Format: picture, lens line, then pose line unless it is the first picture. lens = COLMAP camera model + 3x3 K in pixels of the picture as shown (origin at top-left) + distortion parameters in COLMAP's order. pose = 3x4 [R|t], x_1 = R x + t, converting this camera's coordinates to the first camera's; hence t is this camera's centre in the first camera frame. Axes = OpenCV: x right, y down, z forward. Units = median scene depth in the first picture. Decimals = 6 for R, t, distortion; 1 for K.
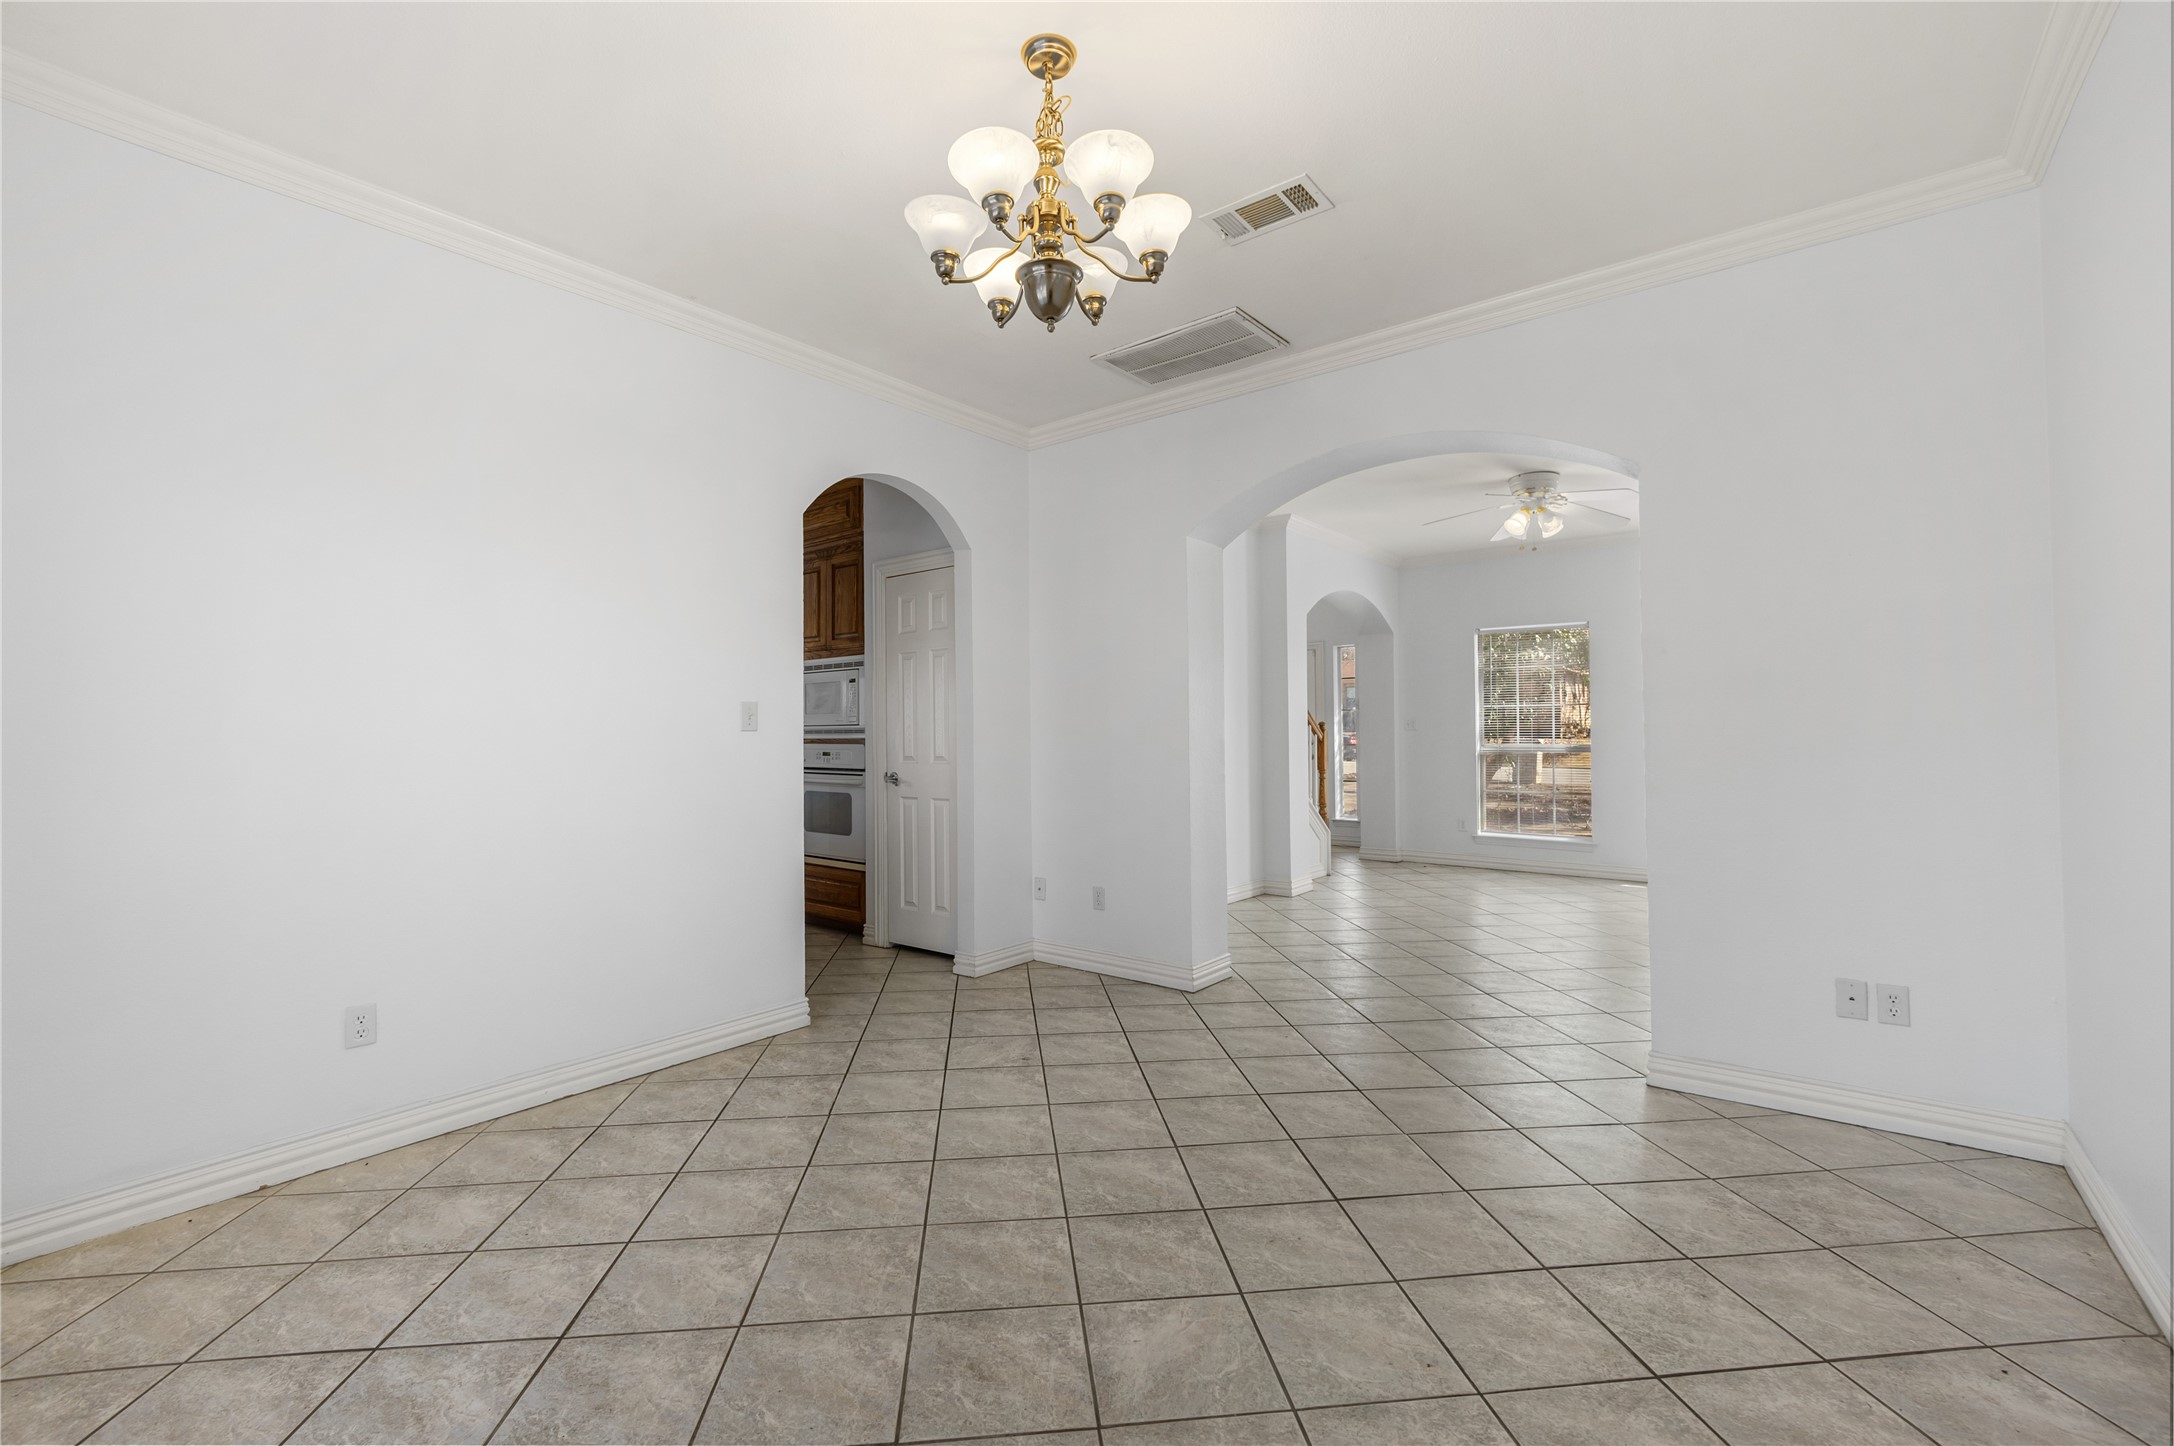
lens RADIAL K [[931.0, 0, 1076.3], [0, 931.0, 721.3], [0, 0, 1]] dist [-0.011596, 0.002165]
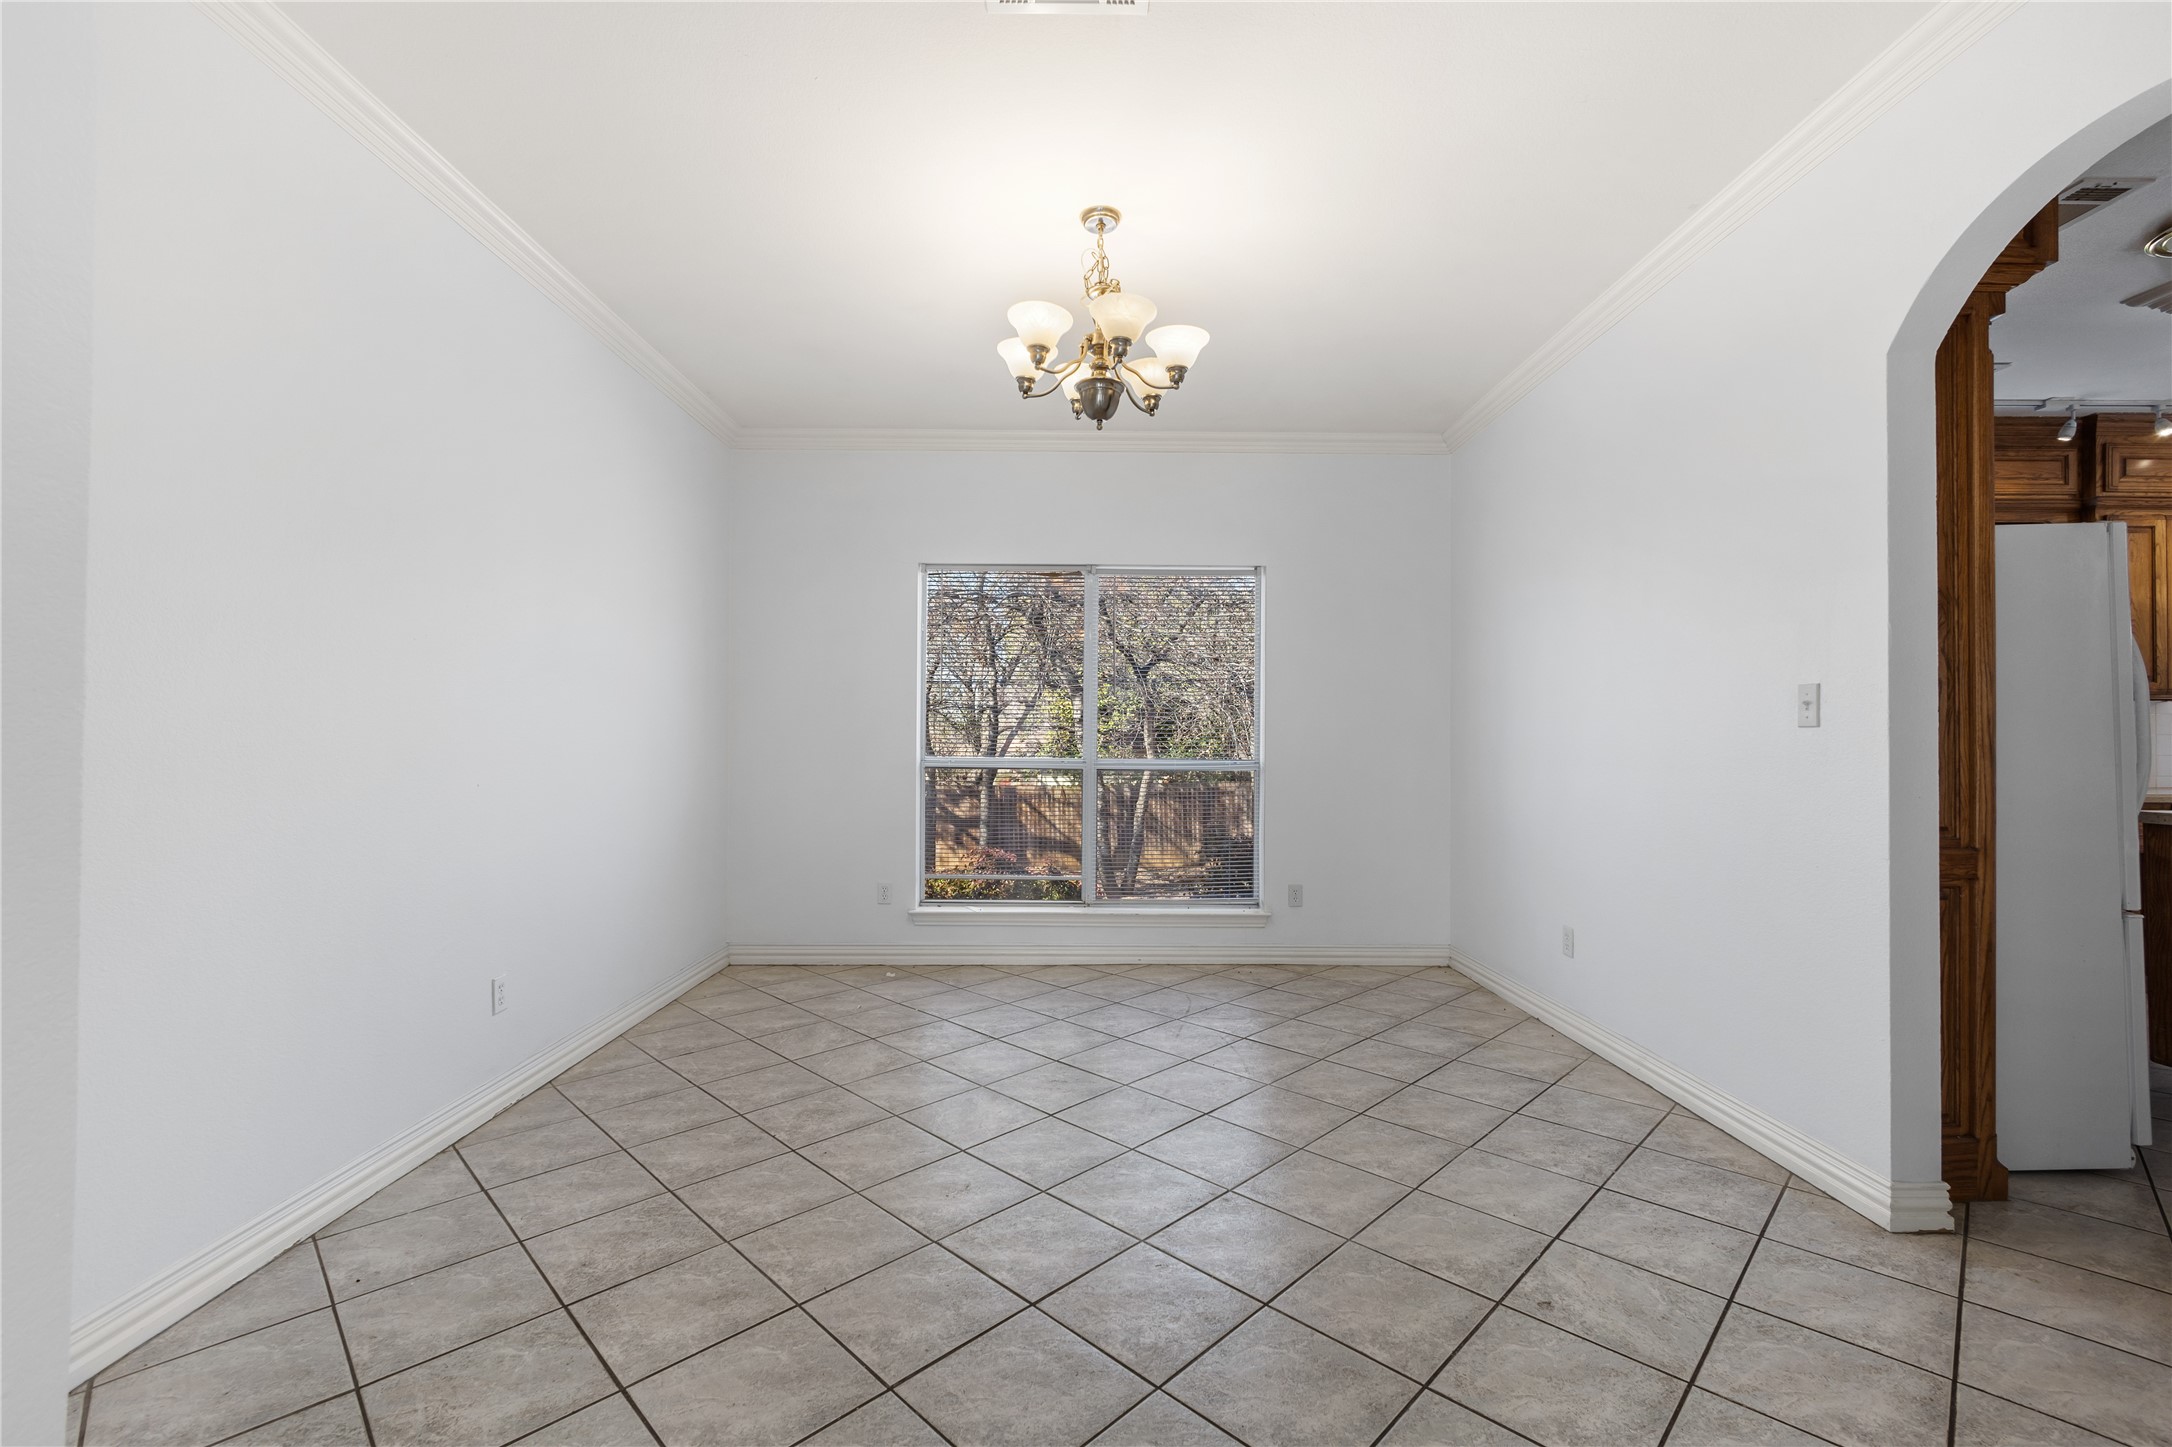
lens RADIAL K [[930.1, 0, 1088.9], [0, 930.1, 729.7], [0, 0, 1]] dist [-0.011596, 0.002165]
pose [[-0.774080, 0.002282, -0.633083, 1.090243], [0.013586, 0.999823, -0.013007, 0.032340], [0.632942, -0.018669, -0.773974, 2.665560]]
